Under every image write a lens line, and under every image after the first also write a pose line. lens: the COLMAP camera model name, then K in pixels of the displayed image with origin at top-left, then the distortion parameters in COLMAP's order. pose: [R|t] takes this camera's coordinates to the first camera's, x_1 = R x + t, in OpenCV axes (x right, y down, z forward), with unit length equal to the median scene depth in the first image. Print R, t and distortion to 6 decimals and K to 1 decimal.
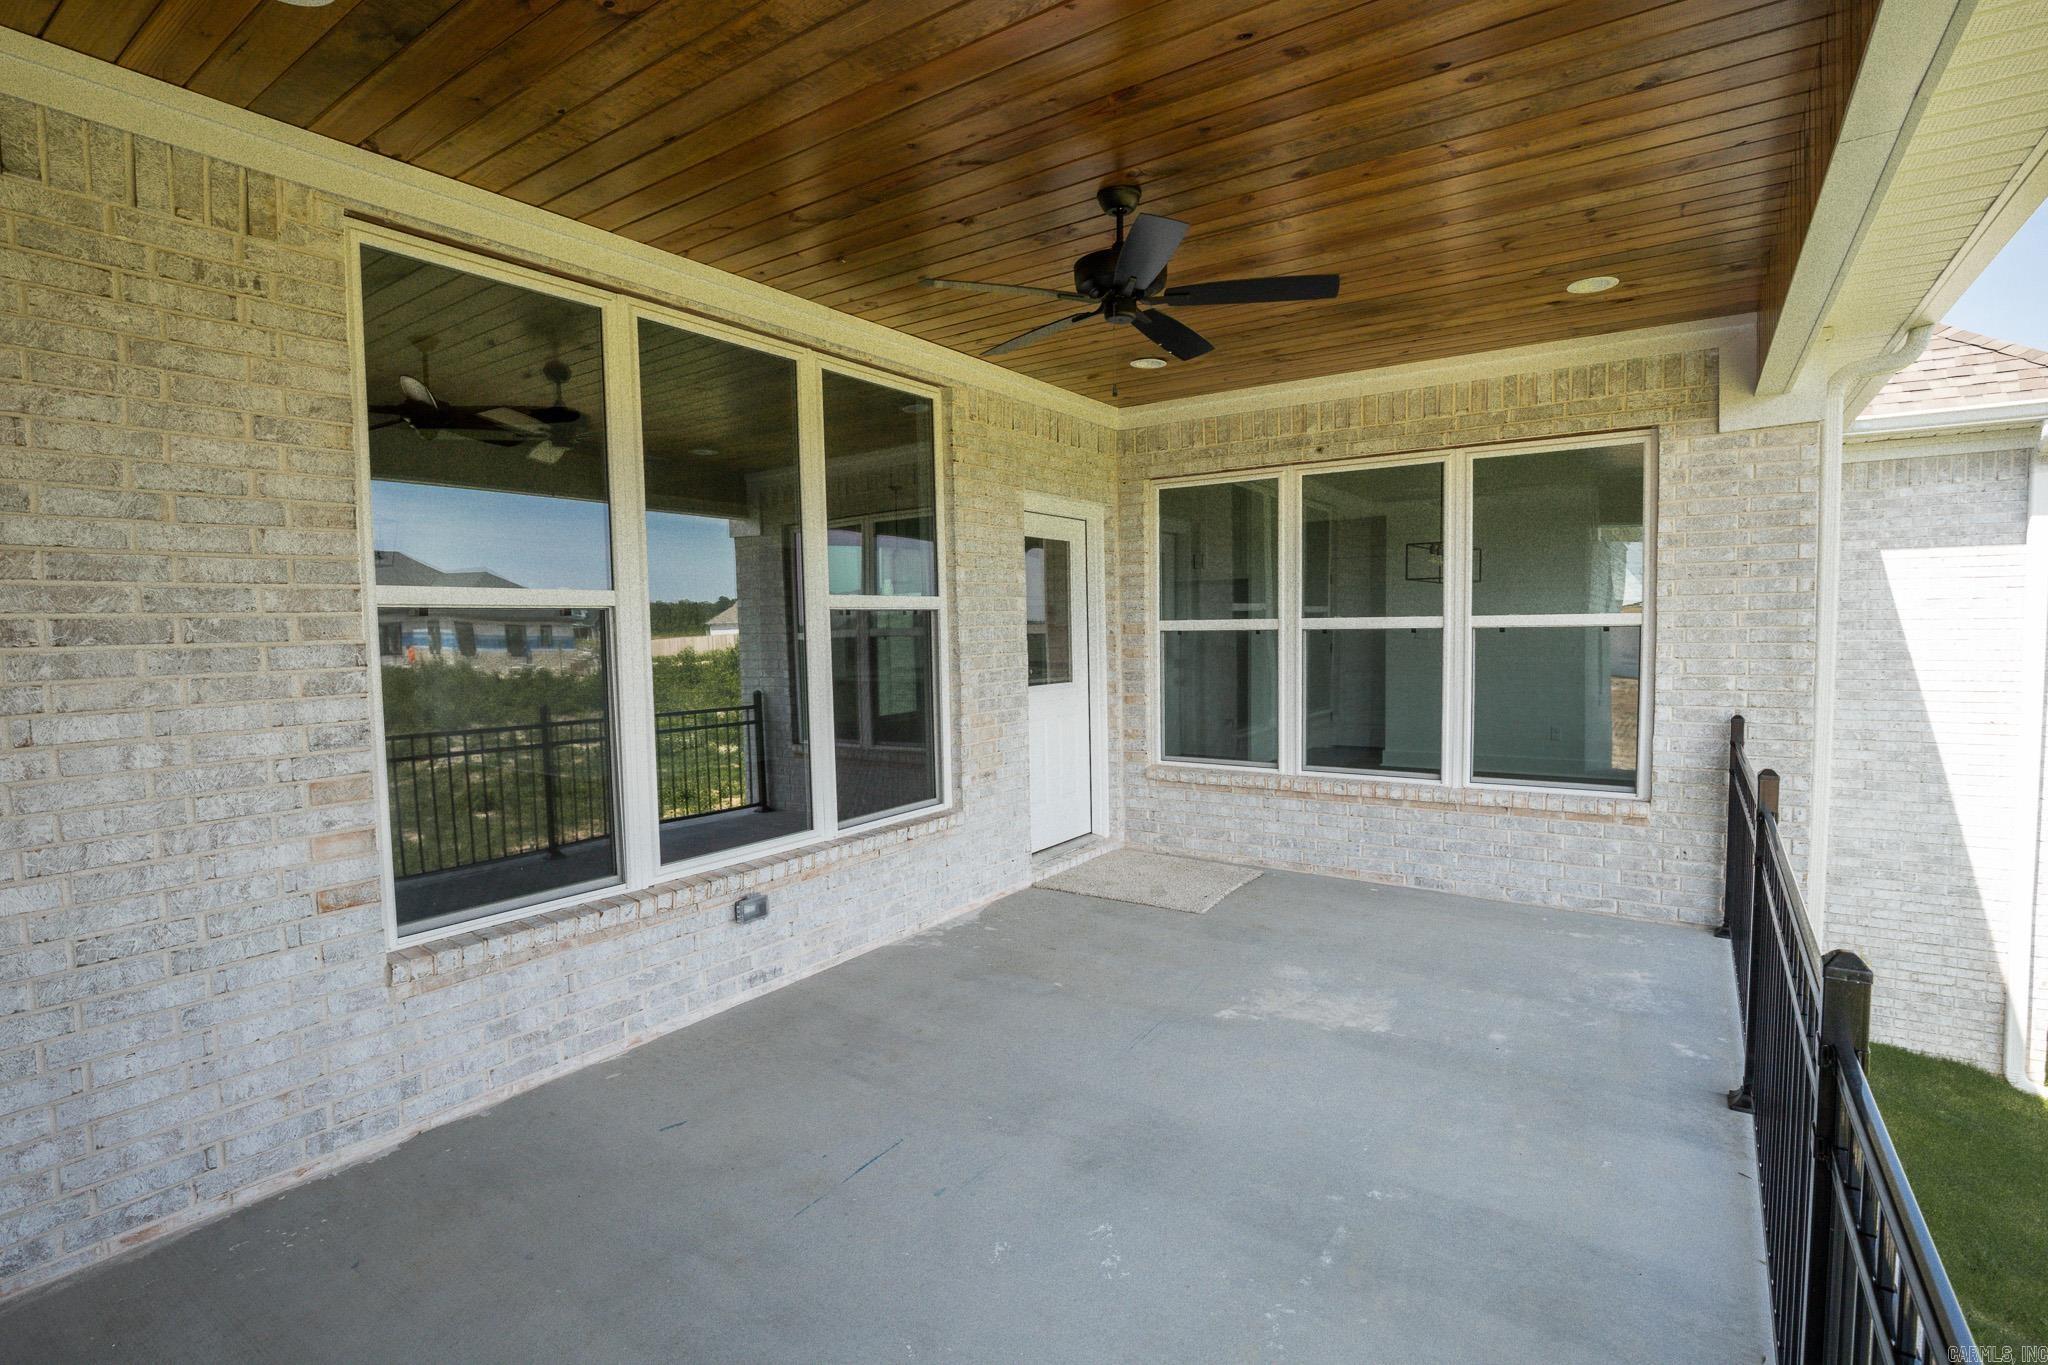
lens RADIAL K [[942.5, 0, 992.4], [0, 942.5, 693.3], [0, 0, 1]] dist [-0.029709, 0.002771]
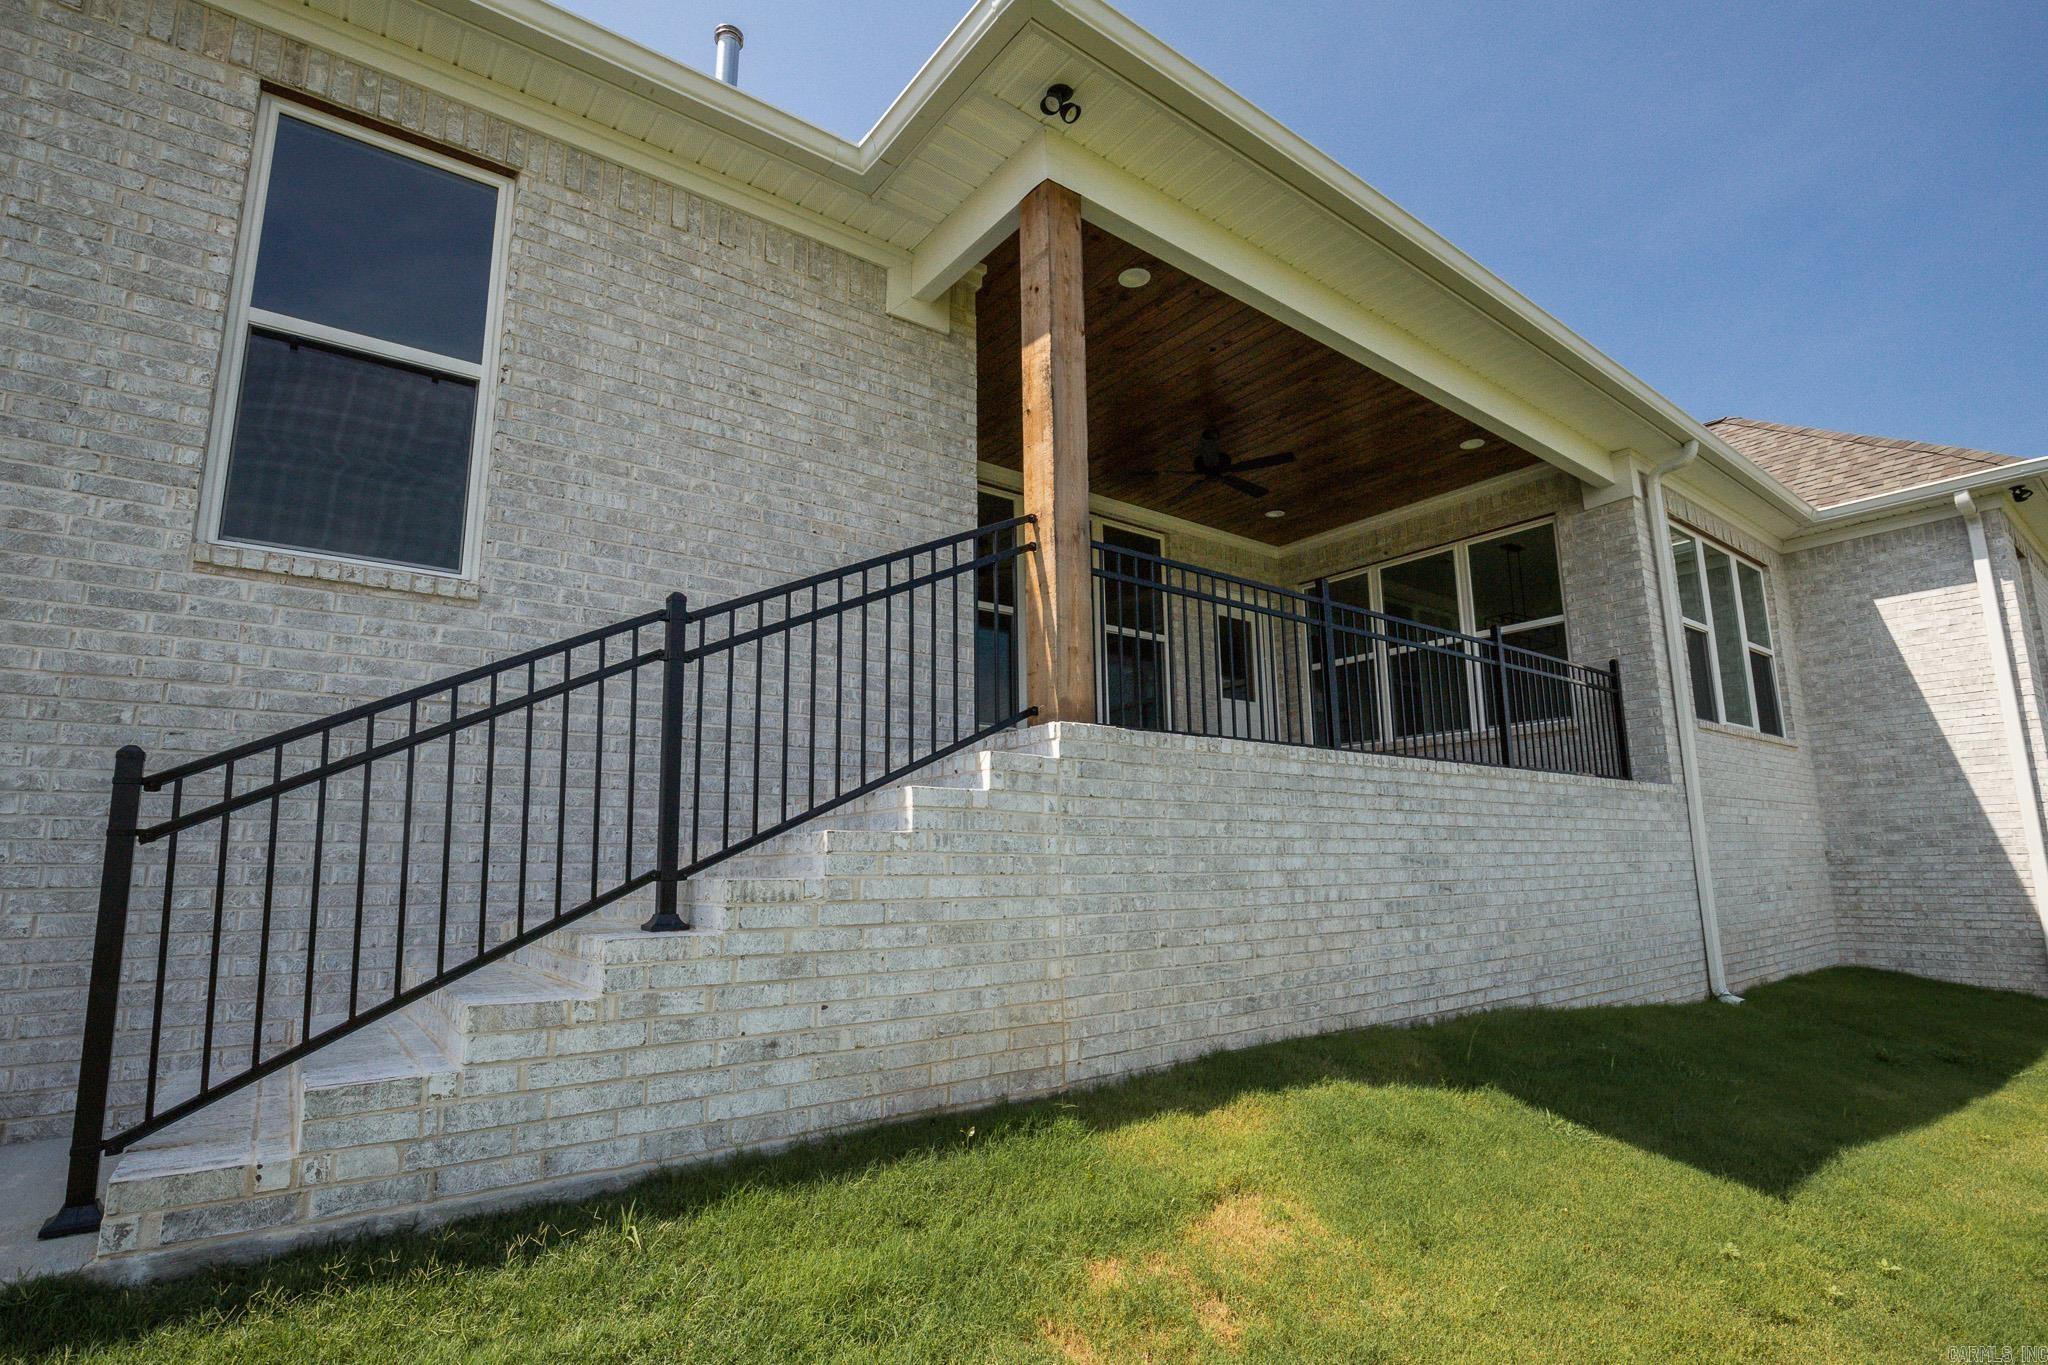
lens RADIAL K [[953.9, 0, 1011.4], [0, 953.9, 708.0], [0, 0, 1]] dist [-0.020716, 0.000075]
pose [[0.957446, -0.038133, -0.286083, 0.143051], [-0.028105, 0.974203, -0.223915, 0.352871], [0.287242, 0.222427, 0.931675, -0.631322]]
